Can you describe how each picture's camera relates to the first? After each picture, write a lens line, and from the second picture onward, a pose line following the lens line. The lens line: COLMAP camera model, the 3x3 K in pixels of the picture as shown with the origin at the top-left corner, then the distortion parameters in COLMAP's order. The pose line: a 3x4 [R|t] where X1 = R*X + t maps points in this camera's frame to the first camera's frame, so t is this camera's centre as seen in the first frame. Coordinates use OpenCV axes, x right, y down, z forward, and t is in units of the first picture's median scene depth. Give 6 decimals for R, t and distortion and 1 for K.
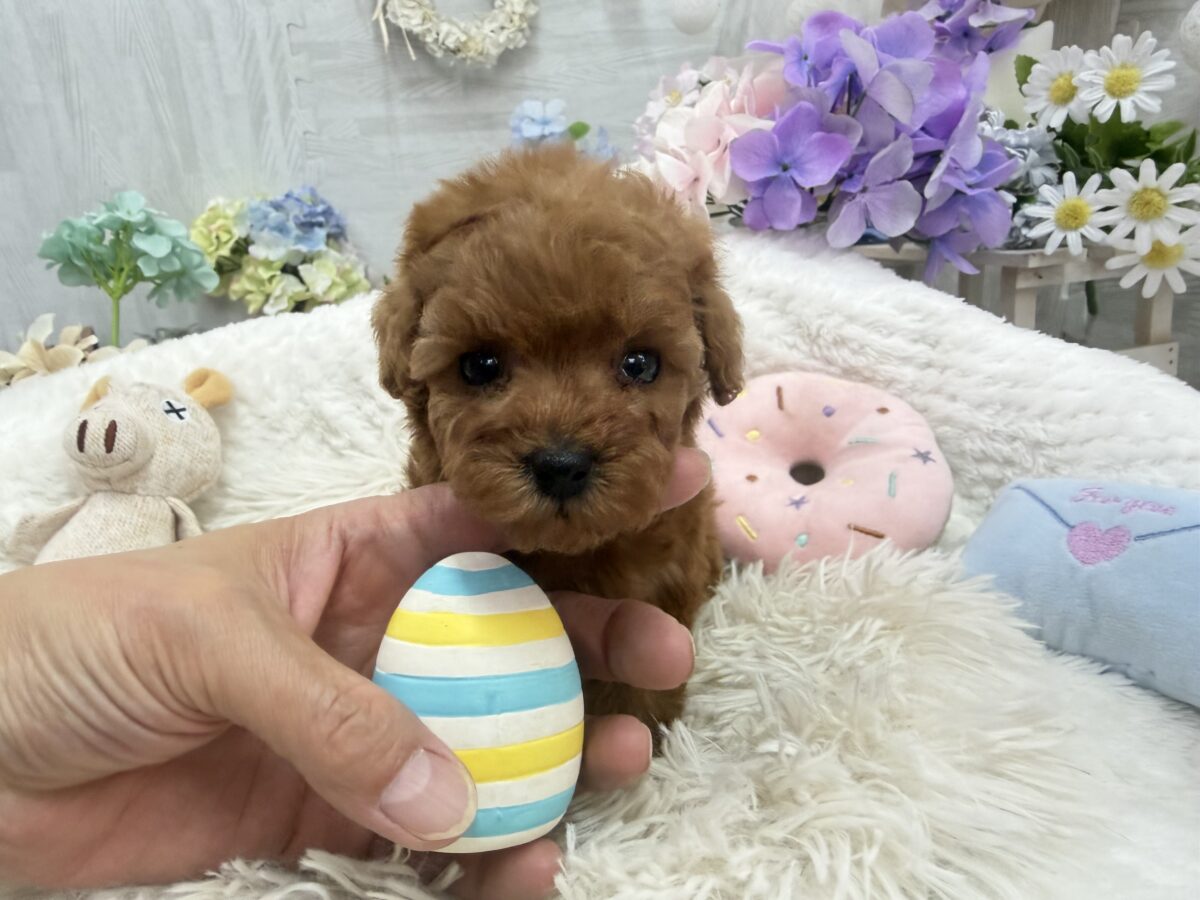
lens RADIAL K [[879.2, 0, 540.4], [0, 879.2, 457.9], [0, 0, 1]] dist [-0.022826, 0.001417]
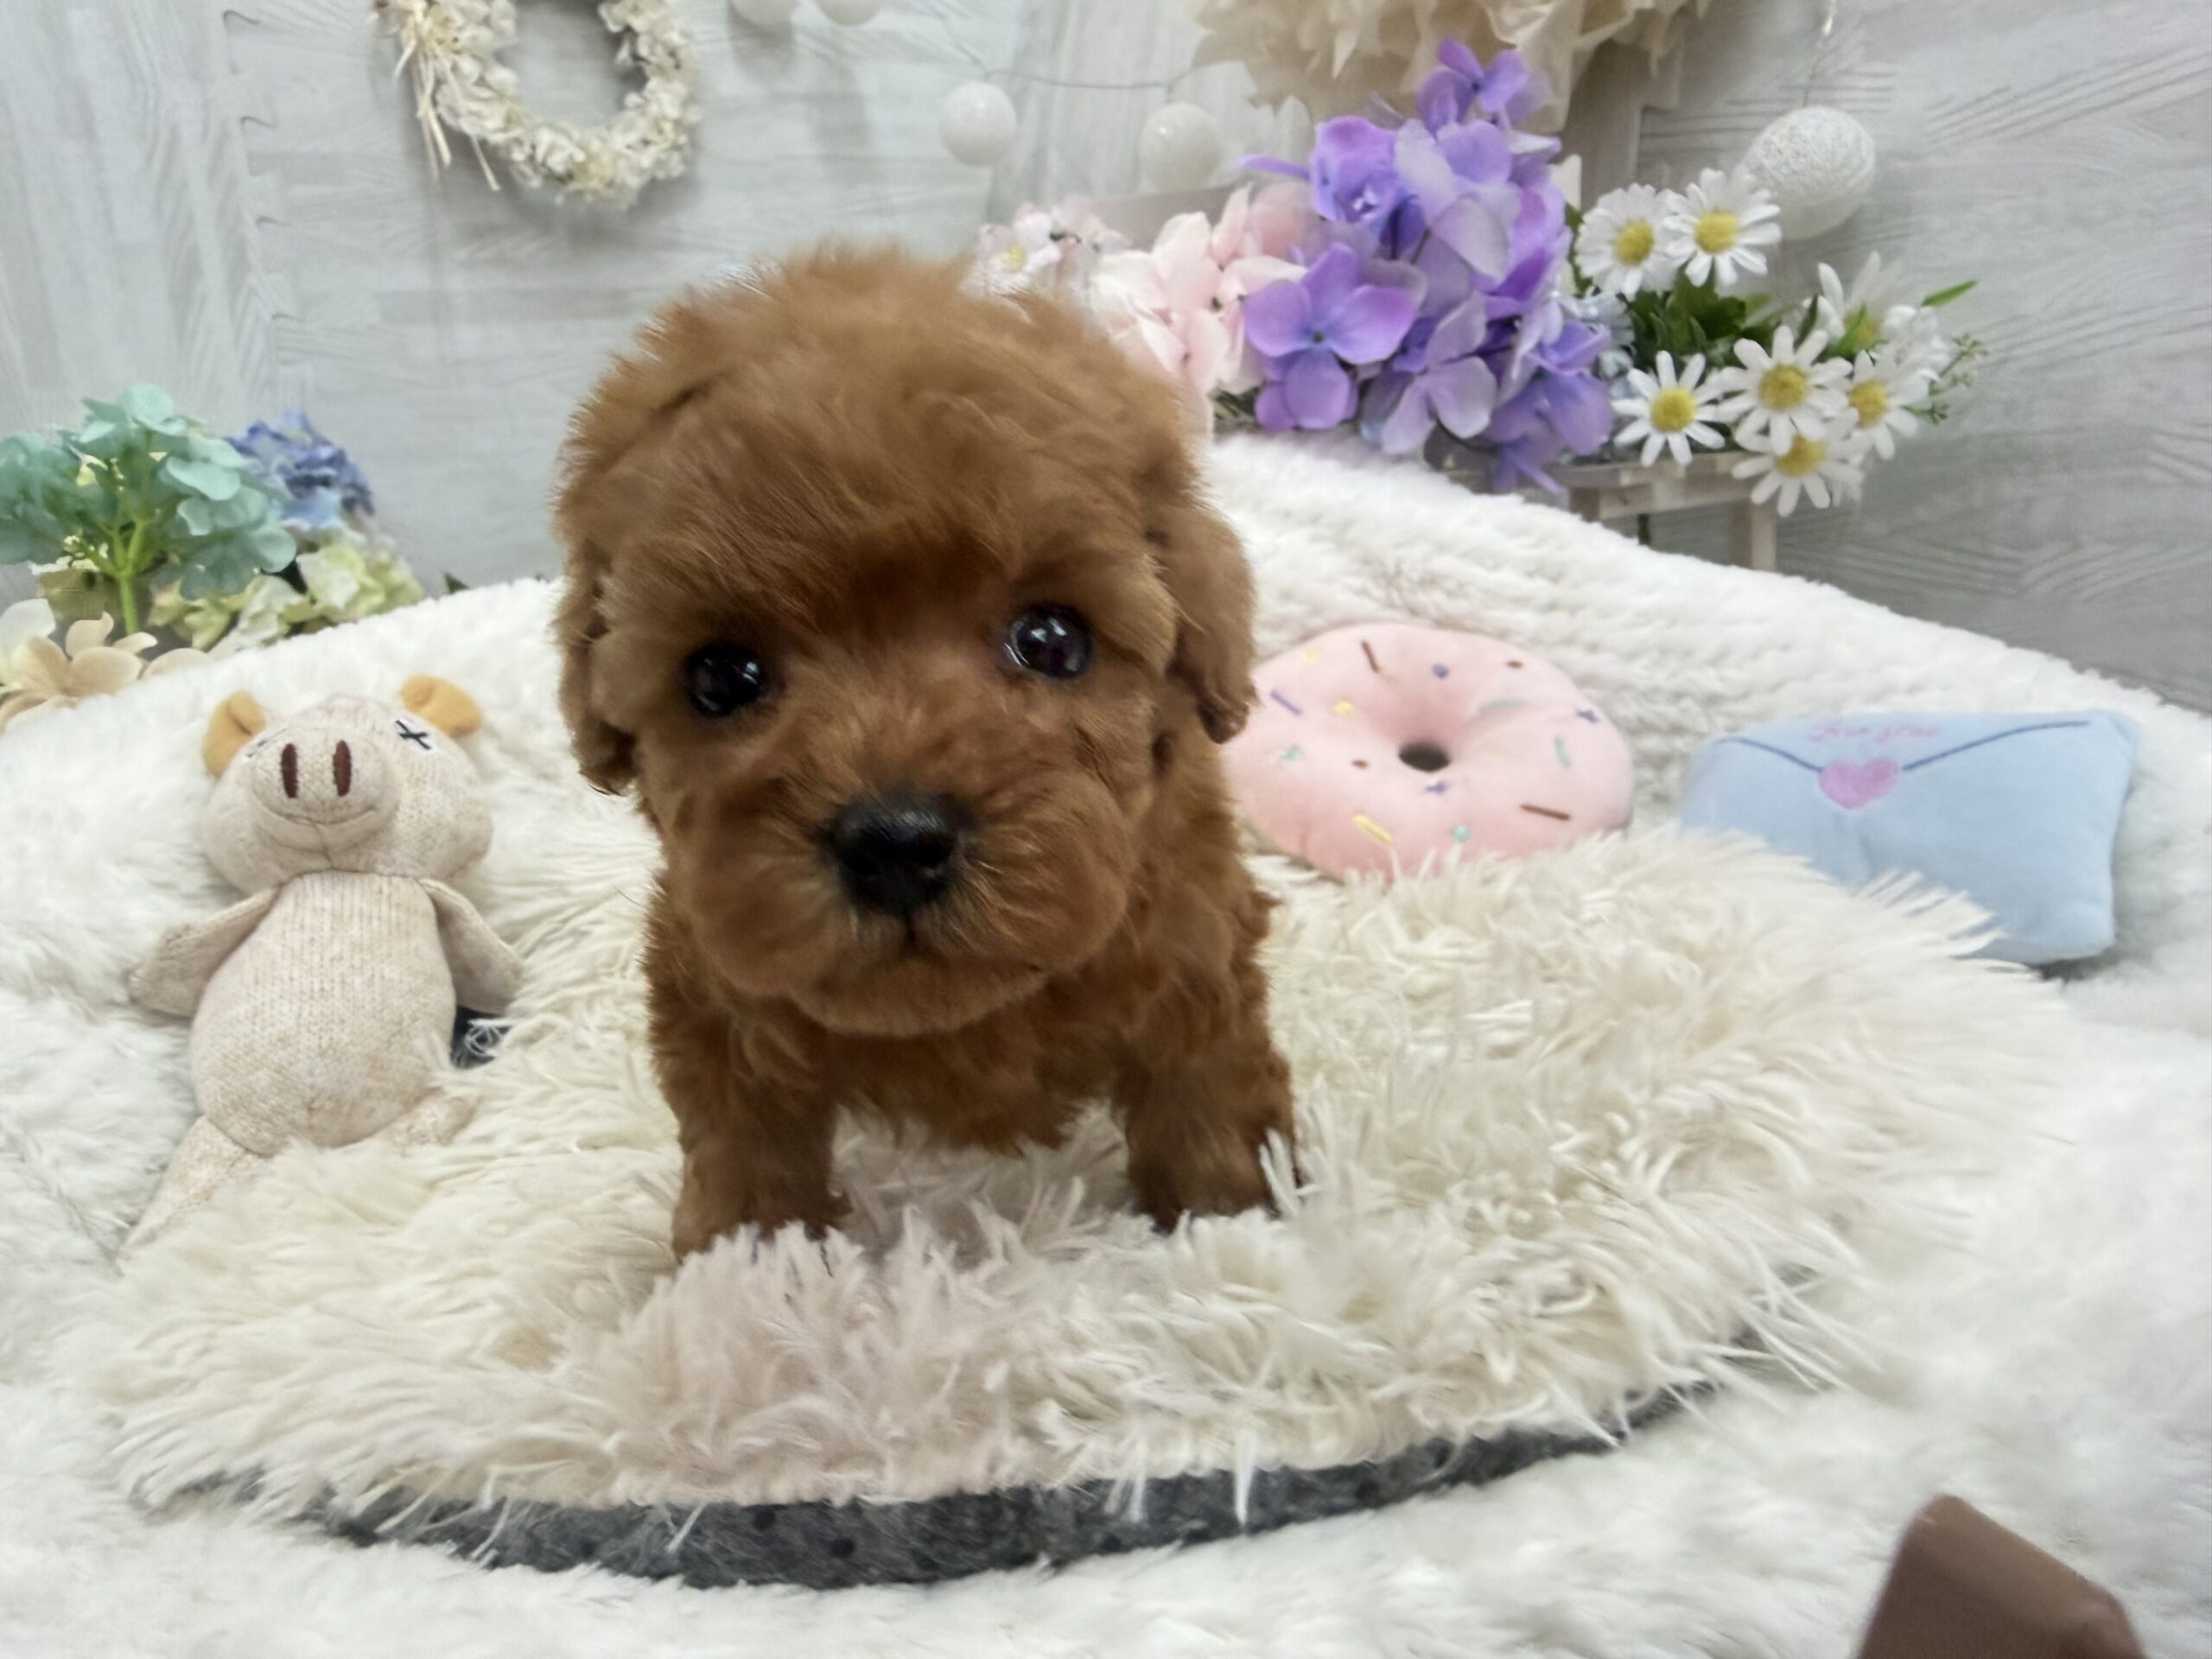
lens RADIAL K [[1620.6, 0, 991.6], [0, 1620.6, 863.4], [0, 0, 1]] dist [-0.022826, 0.001417]
pose [[0.960727, -0.070432, 0.268408, -0.247727], [0.085367, 0.995361, -0.044370, 0.083024], [-0.264038, 0.065541, 0.962283, -0.089363]]
